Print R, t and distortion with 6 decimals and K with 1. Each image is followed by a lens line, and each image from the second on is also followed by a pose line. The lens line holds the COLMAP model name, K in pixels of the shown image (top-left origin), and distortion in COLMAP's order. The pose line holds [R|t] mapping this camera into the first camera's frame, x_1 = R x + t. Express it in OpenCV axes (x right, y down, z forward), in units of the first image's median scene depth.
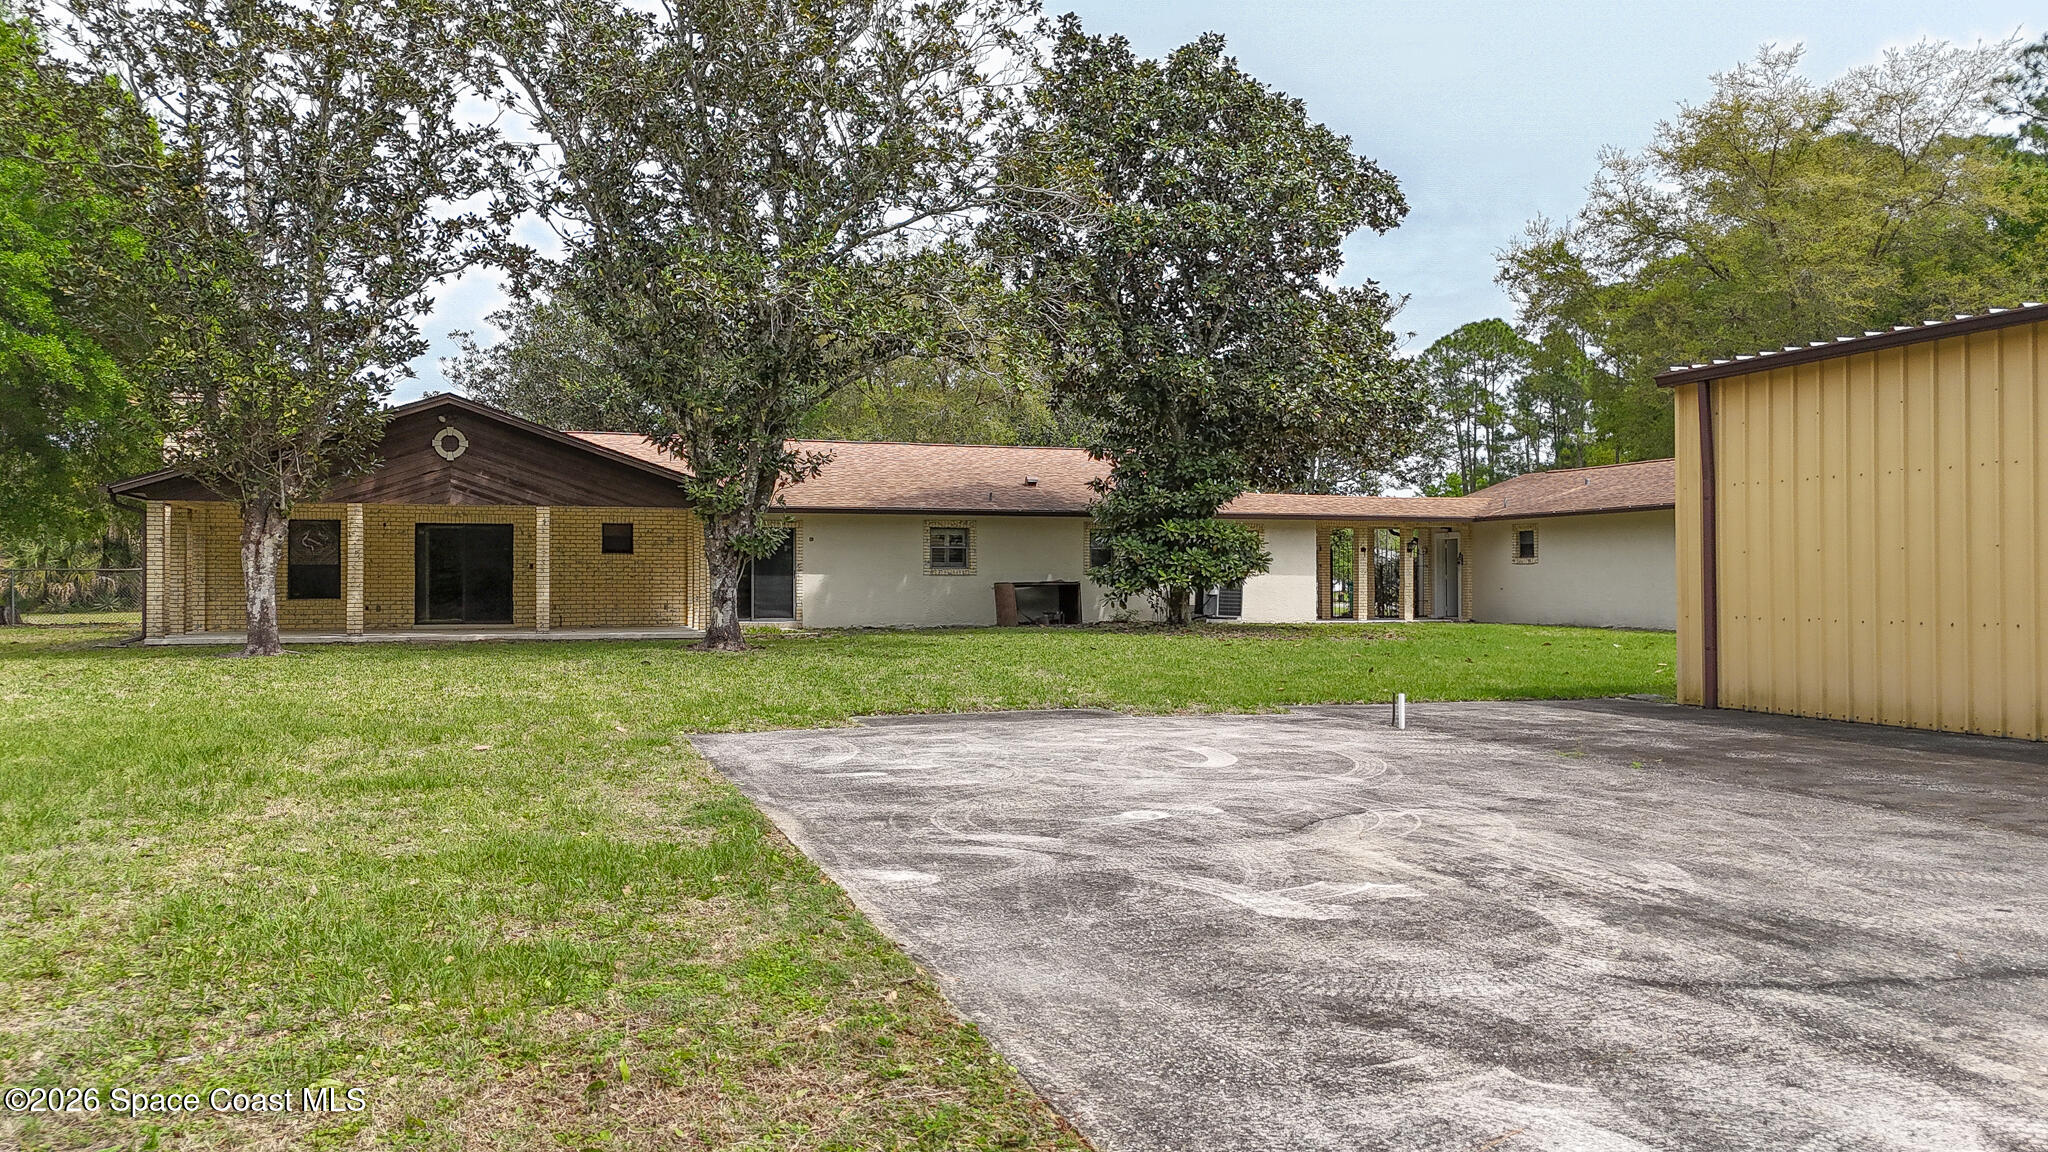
lens RADIAL K [[1505.1, 0, 1024.0], [0, 1505.1, 576.0], [0, 0, 1]] dist [0.060338, -0.006852]
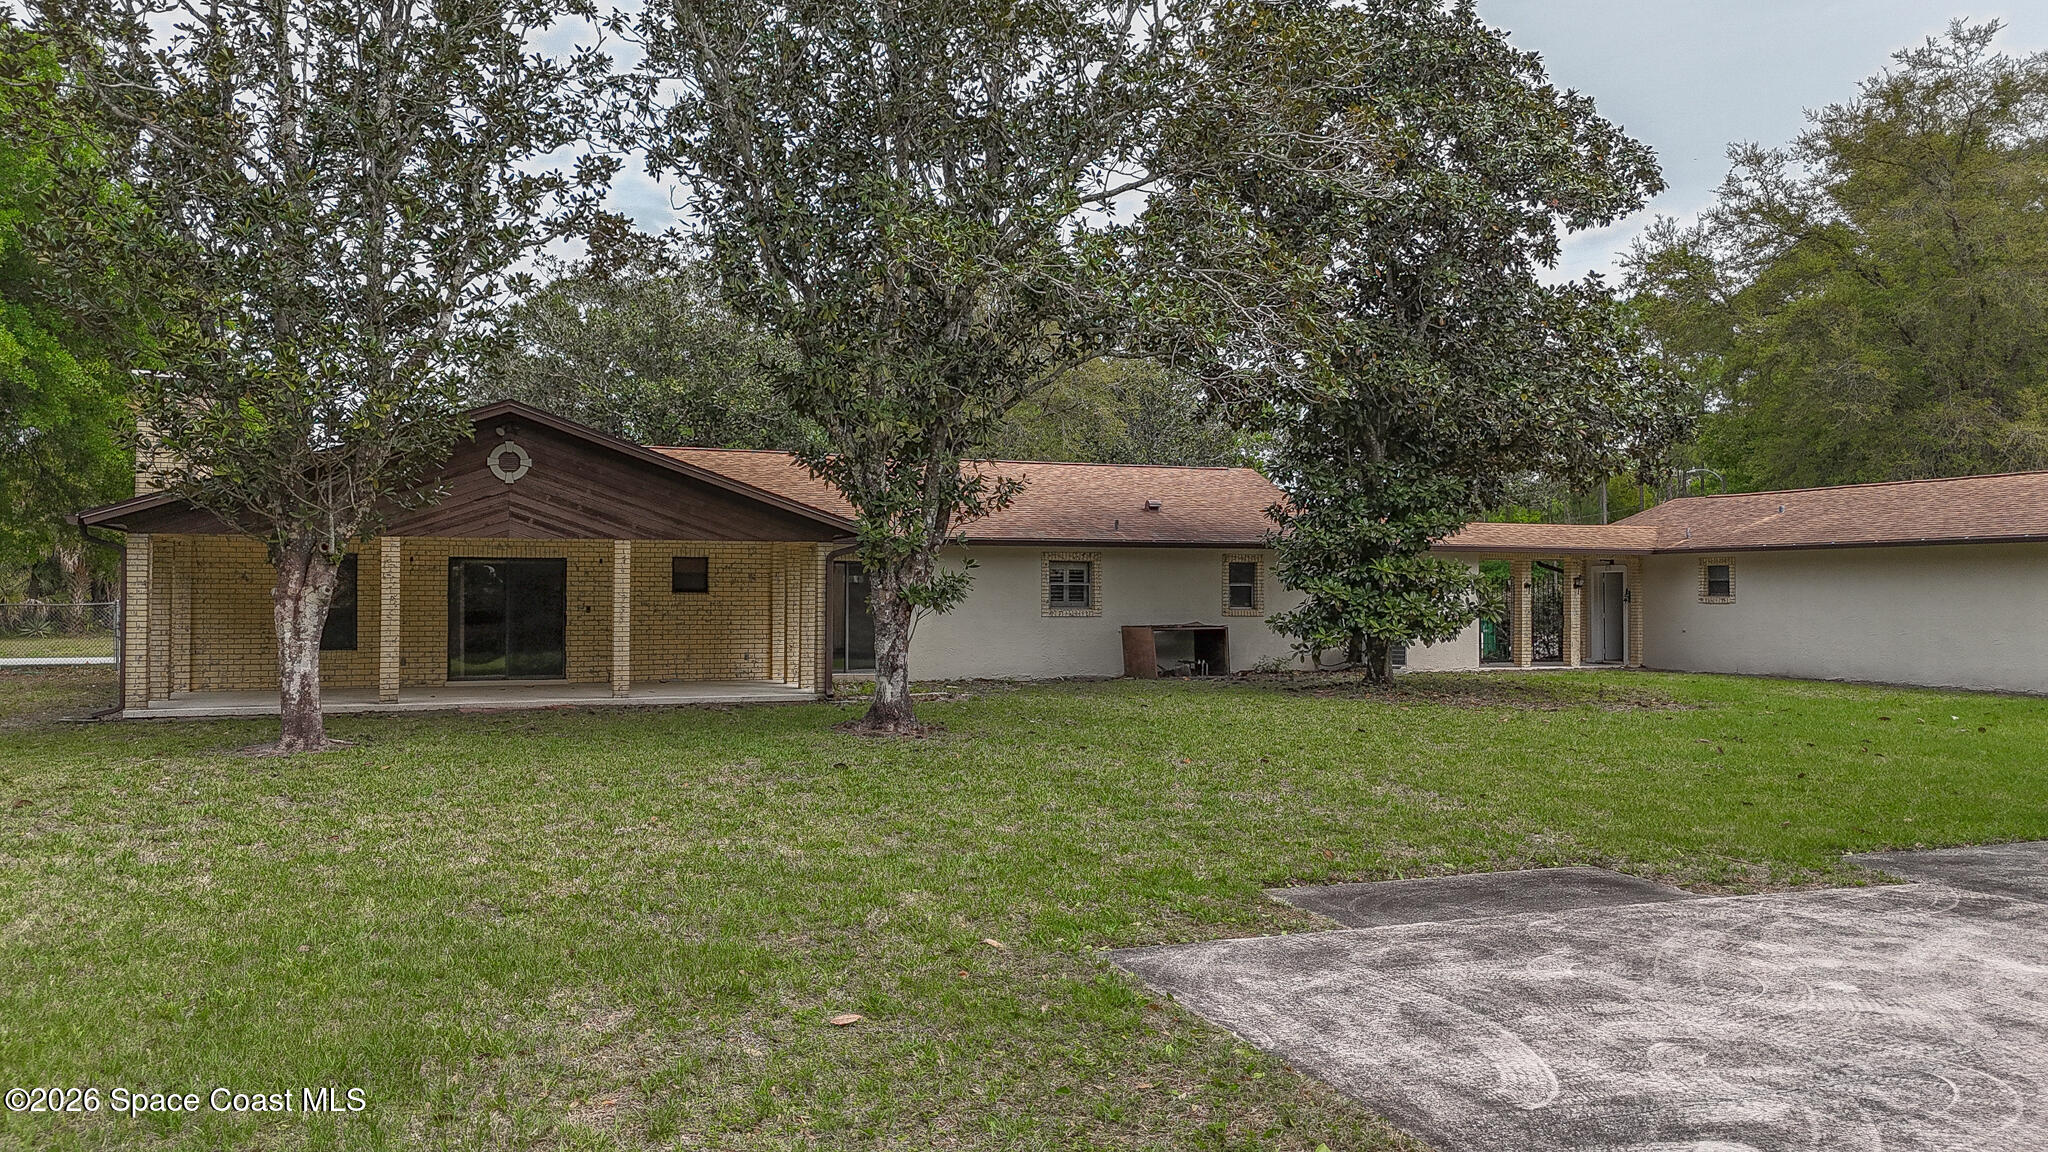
lens RADIAL K [[1505.1, 0, 1024.0], [0, 1505.1, 576.0], [0, 0, 1]] dist [0.060338, -0.006852]
pose [[0.999237, 0.002934, 0.038944, -0.134763], [-0.002645, 0.999969, -0.007479, -0.021373], [-0.038965, 0.007370, 0.999213, 0.185013]]
